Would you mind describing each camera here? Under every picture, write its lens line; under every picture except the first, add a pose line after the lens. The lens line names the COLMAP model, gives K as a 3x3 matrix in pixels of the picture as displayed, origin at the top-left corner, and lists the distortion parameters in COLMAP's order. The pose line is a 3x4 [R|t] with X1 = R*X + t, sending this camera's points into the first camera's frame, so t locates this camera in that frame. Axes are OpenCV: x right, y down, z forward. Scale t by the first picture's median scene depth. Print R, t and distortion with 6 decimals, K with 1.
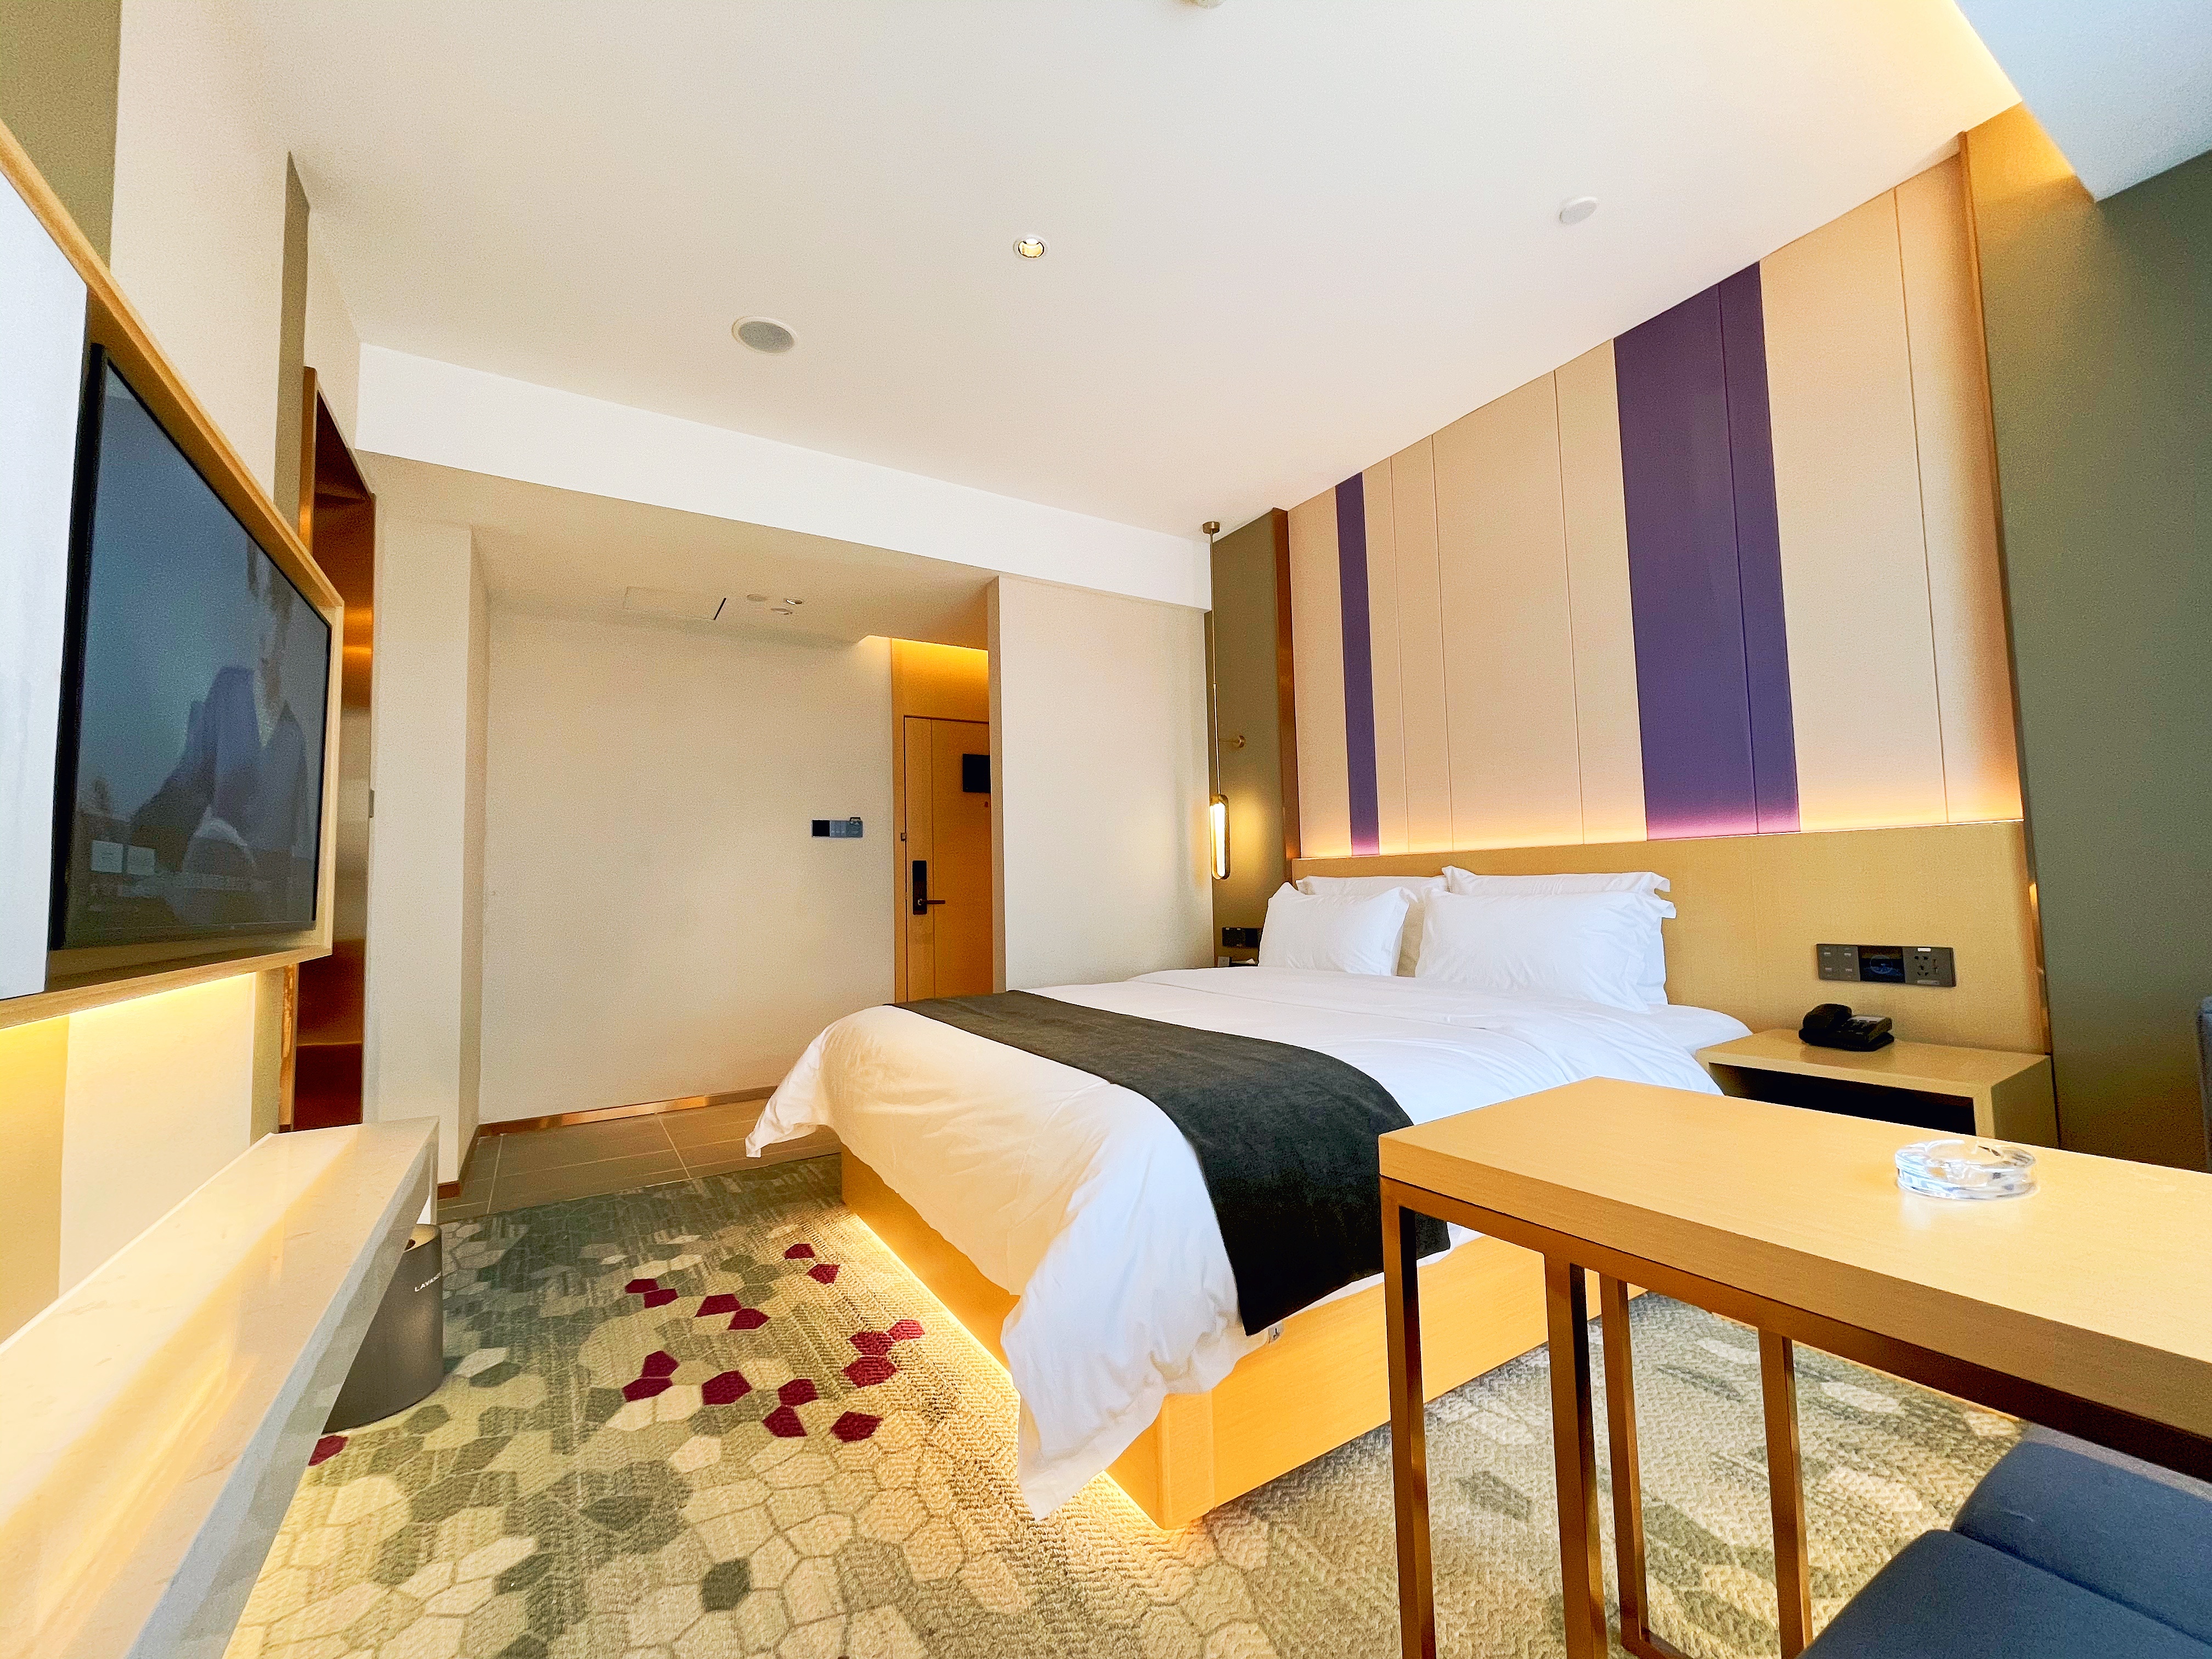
lens RADIAL K [[893.7, 0, 1109.0], [0, 893.7, 827.7], [0, 0, 1]] dist [-0.001148, 0.000224]
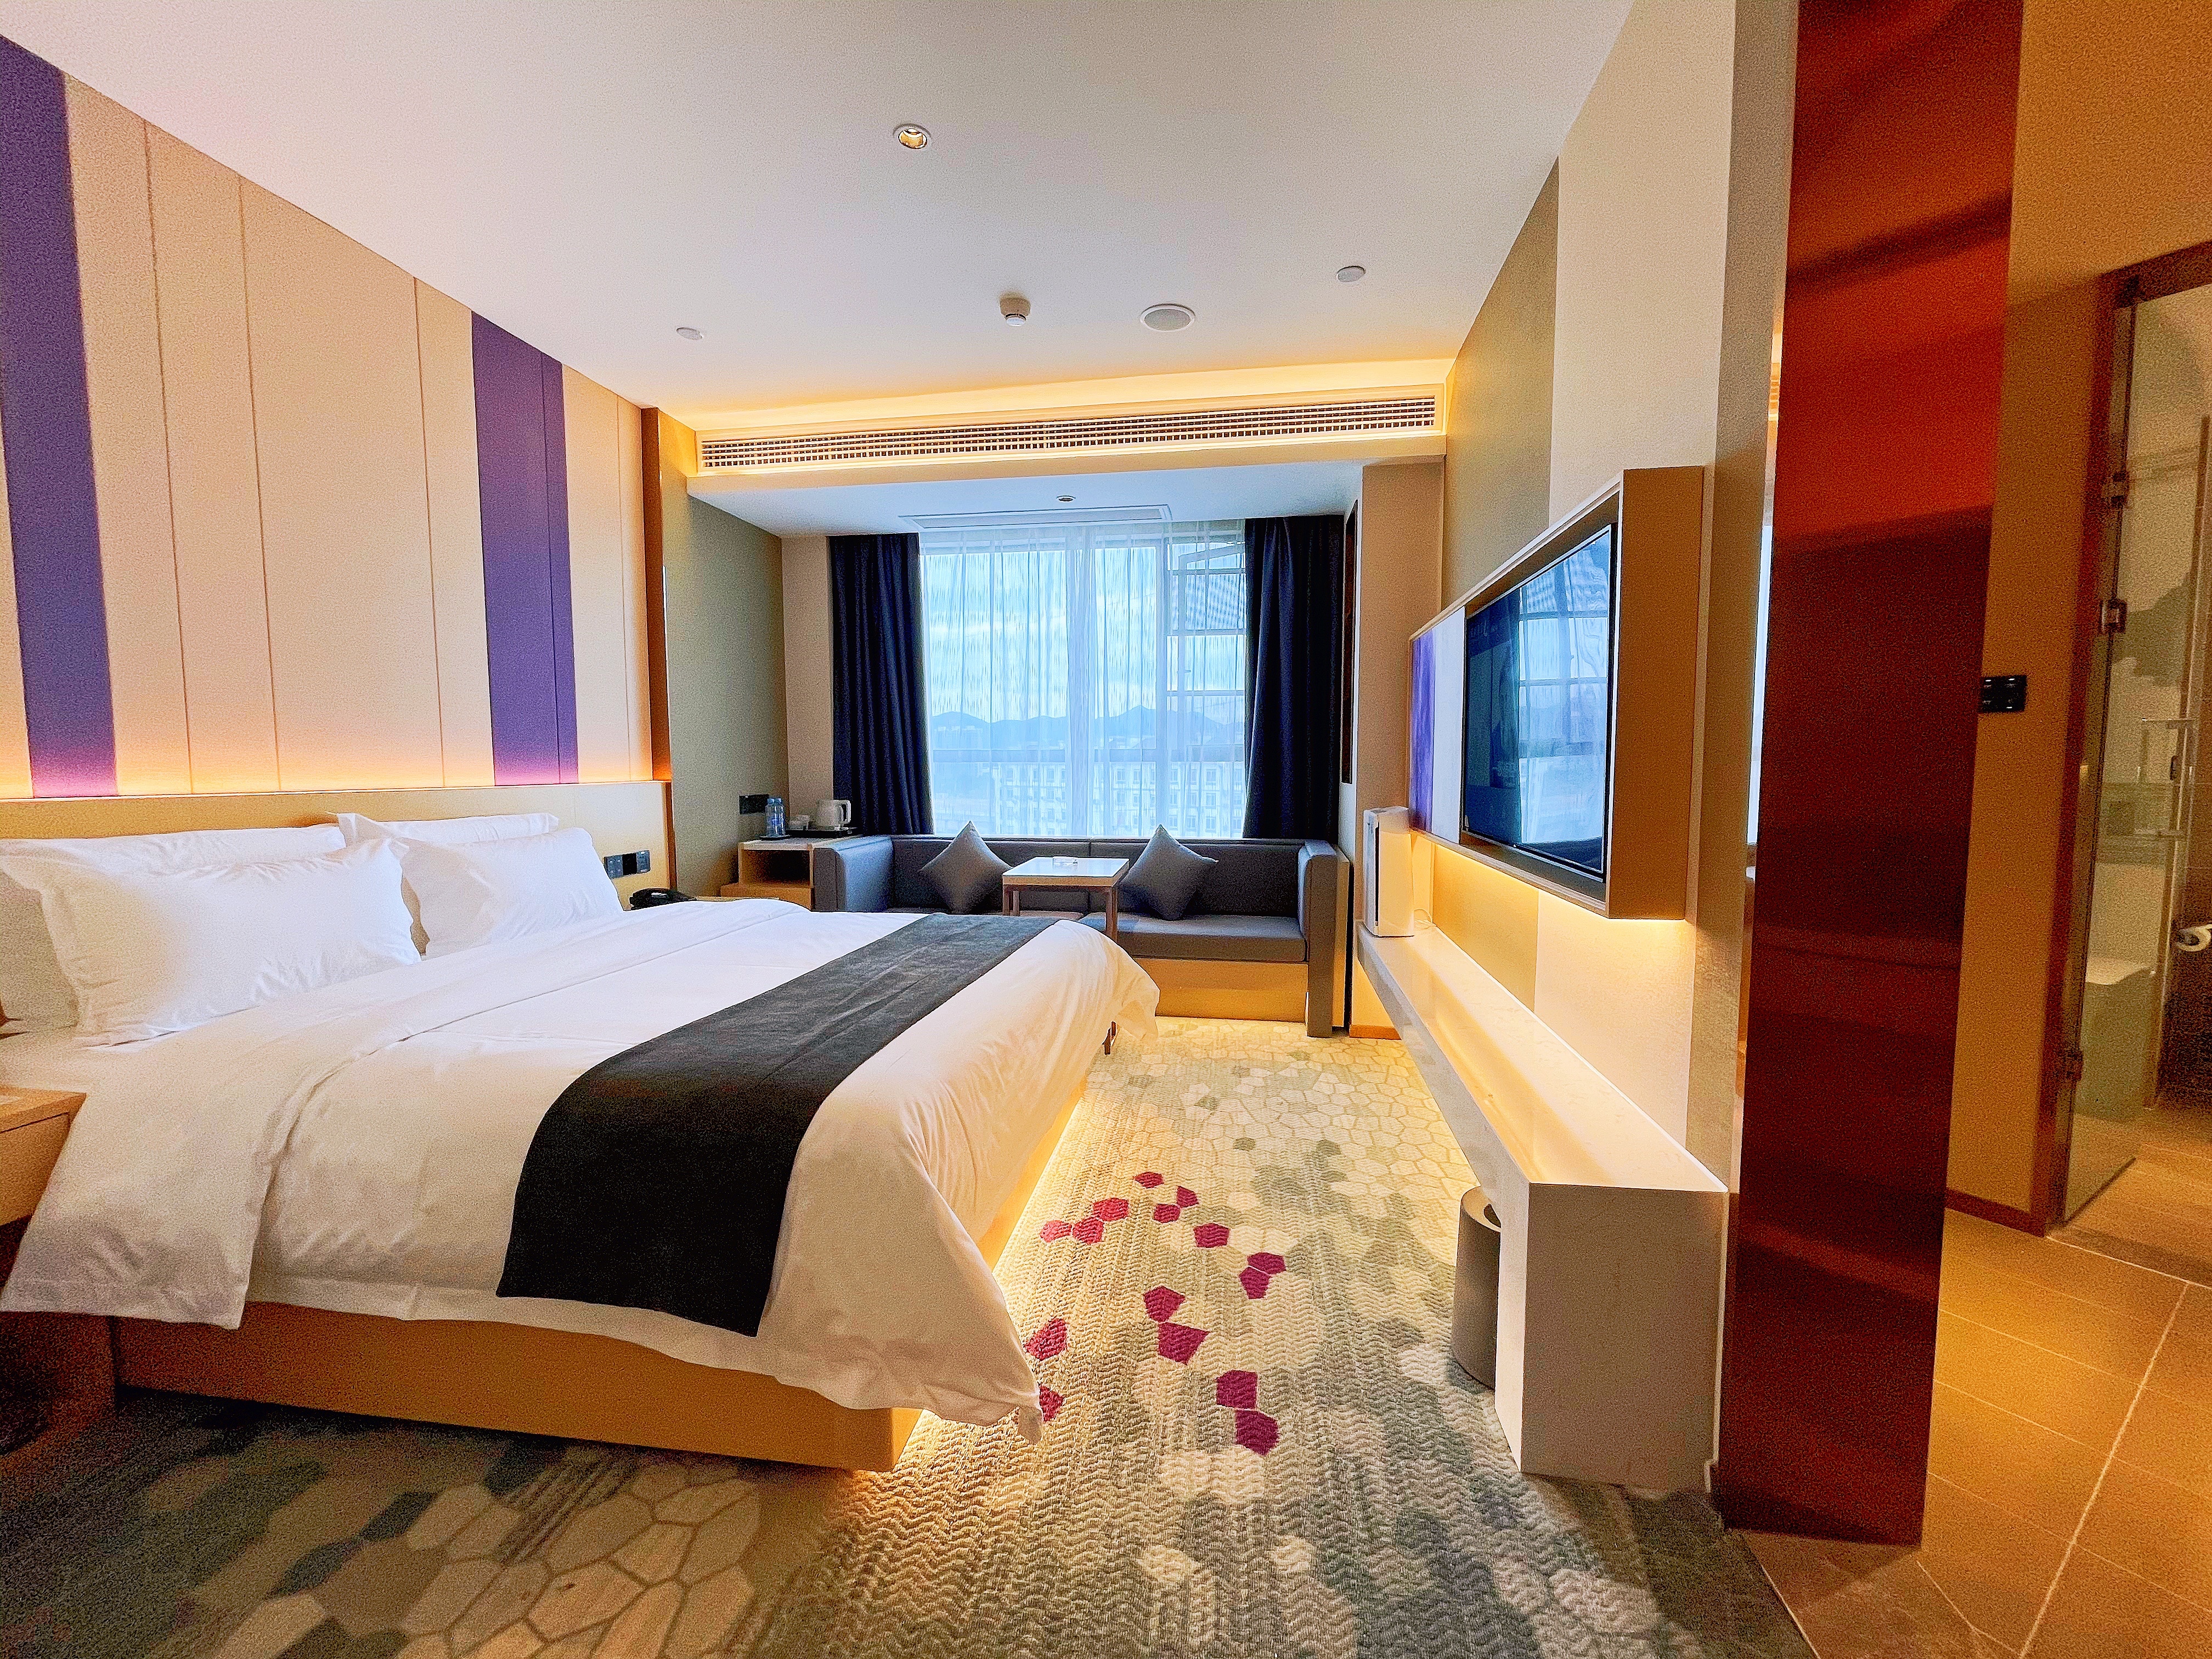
lens RADIAL K [[893.7, 0, 1109.0], [0, 893.7, 832.2], [0, 0, 1]] dist [-0.001148, 0.000224]
pose [[-0.761479, -0.024177, 0.647738, -1.073311], [-0.026995, 0.999620, 0.005576, 0.068162], [-0.647627, -0.013239, -0.761843, 1.975835]]
